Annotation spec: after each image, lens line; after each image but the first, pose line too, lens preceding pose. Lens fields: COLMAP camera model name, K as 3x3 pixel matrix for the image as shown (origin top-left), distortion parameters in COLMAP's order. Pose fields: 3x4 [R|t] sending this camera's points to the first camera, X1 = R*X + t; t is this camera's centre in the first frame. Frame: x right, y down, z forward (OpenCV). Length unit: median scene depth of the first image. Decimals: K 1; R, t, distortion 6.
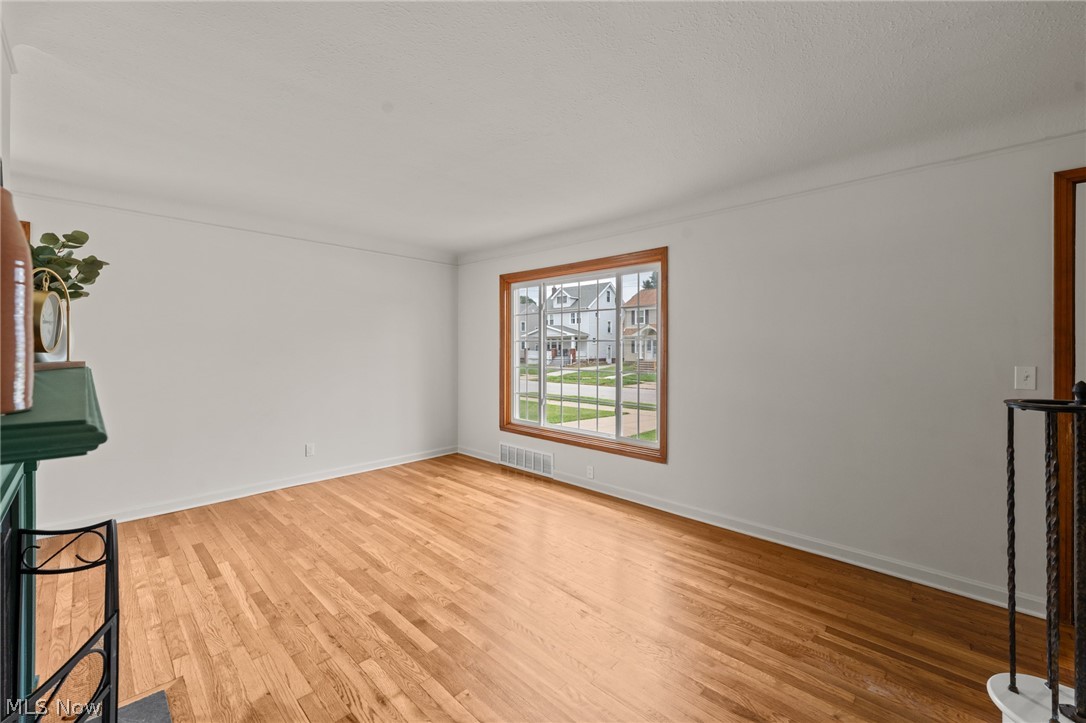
lens RADIAL K [[433.7, 0, 544.6], [0, 433.7, 345.6], [0, 0, 1]] dist [-0.000012, 0.000027]
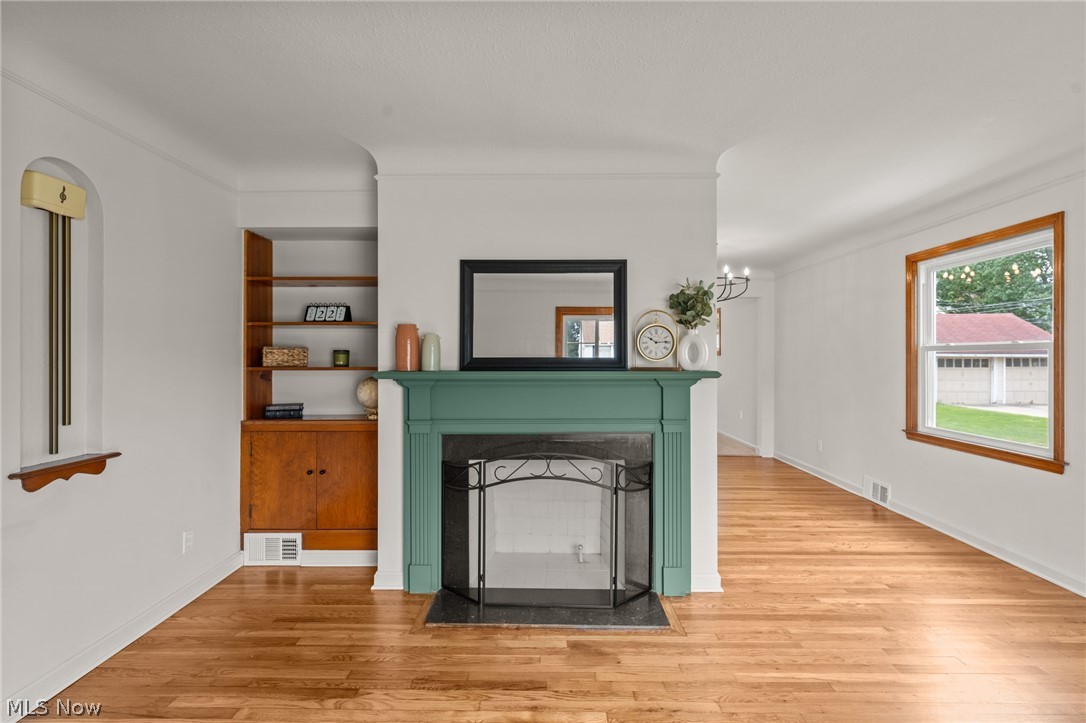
lens RADIAL K [[503.4, 0, 543.5], [0, 503.4, 358.4], [0, 0, 1]] dist [0.000192, 0.000042]
pose [[-0.726595, -0.001761, -0.687063, 0.256493], [0.000849, 0.999994, -0.003460, 0.005660], [0.687065, -0.003097, -0.726589, 1.128755]]
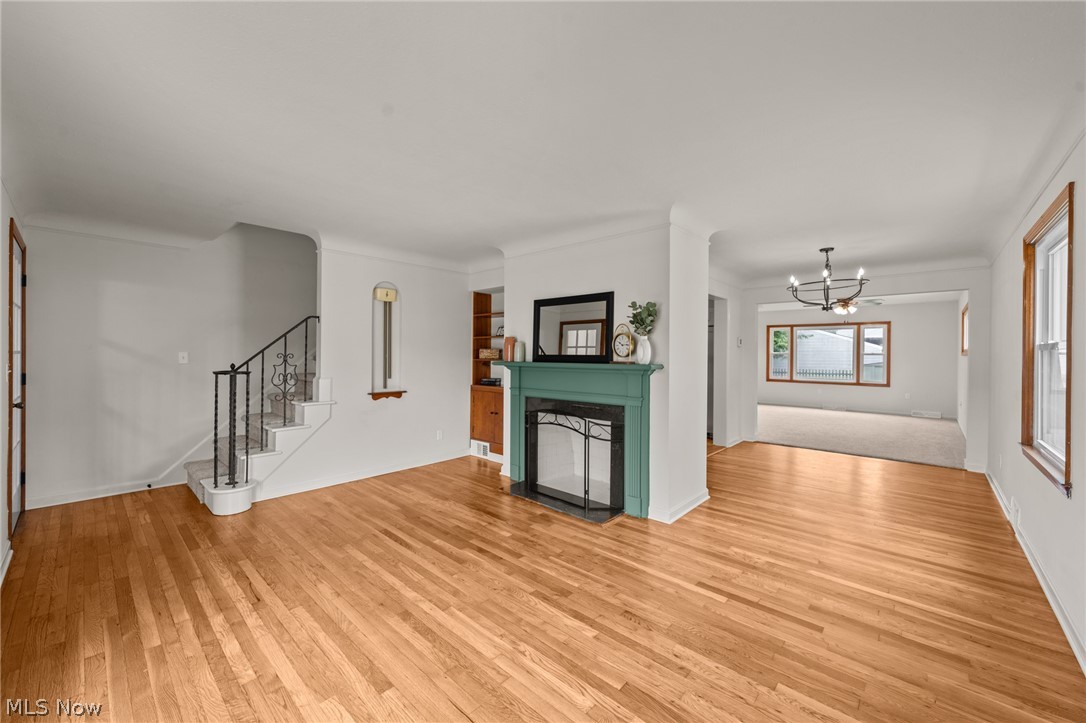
lens RADIAL K [[424.5, 0, 548.2], [0, 424.5, 358.3], [0, 0, 1]] dist [-0.001114, -0.000122]
pose [[-0.999535, -0.009974, -0.028828, -0.349192], [-0.010068, 0.999945, 0.003091, 0.008762], [0.028795, 0.003380, -0.999580, 1.842483]]
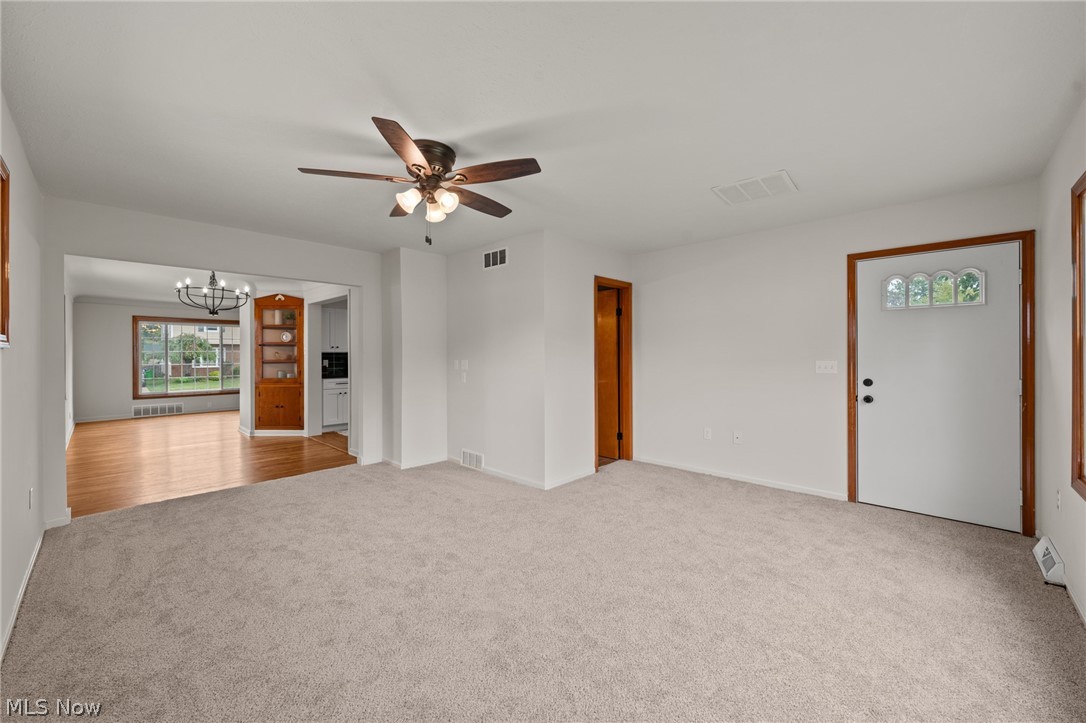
lens RADIAL K [[424.5, 0, 548.2], [0, 424.5, 358.3], [0, 0, 1]] dist [-0.001114, -0.000122]
pose [[-0.001601, -0.010965, 0.999939, -3.494522], [-0.003761, 0.999933, 0.010959, -0.014235], [-0.999992, -0.003743, -0.001642, -1.381922]]
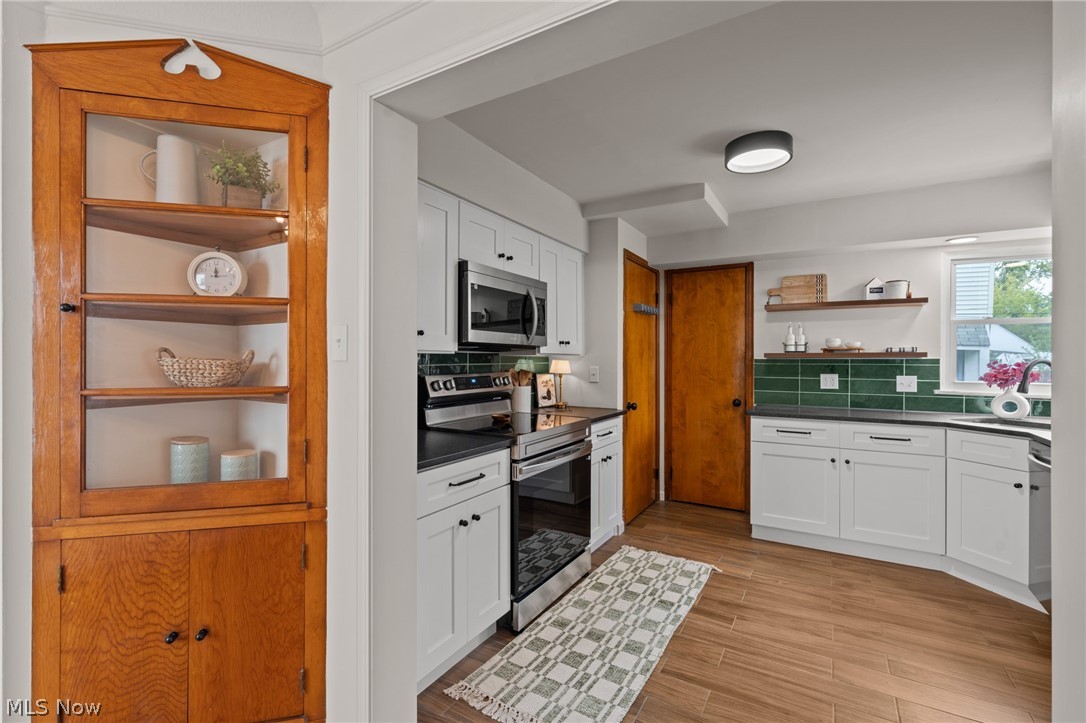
lens RADIAL K [[479.3, 0, 543.0], [0, 479.3, 361.5], [0, 0, 1]] dist [-0.001131, -0.000426]
pose [[-0.222734, -0.007625, 0.974849, -1.552300], [-0.008026, 0.999950, 0.005988, -0.008433], [-0.974846, -0.006491, -0.222784, -0.033173]]
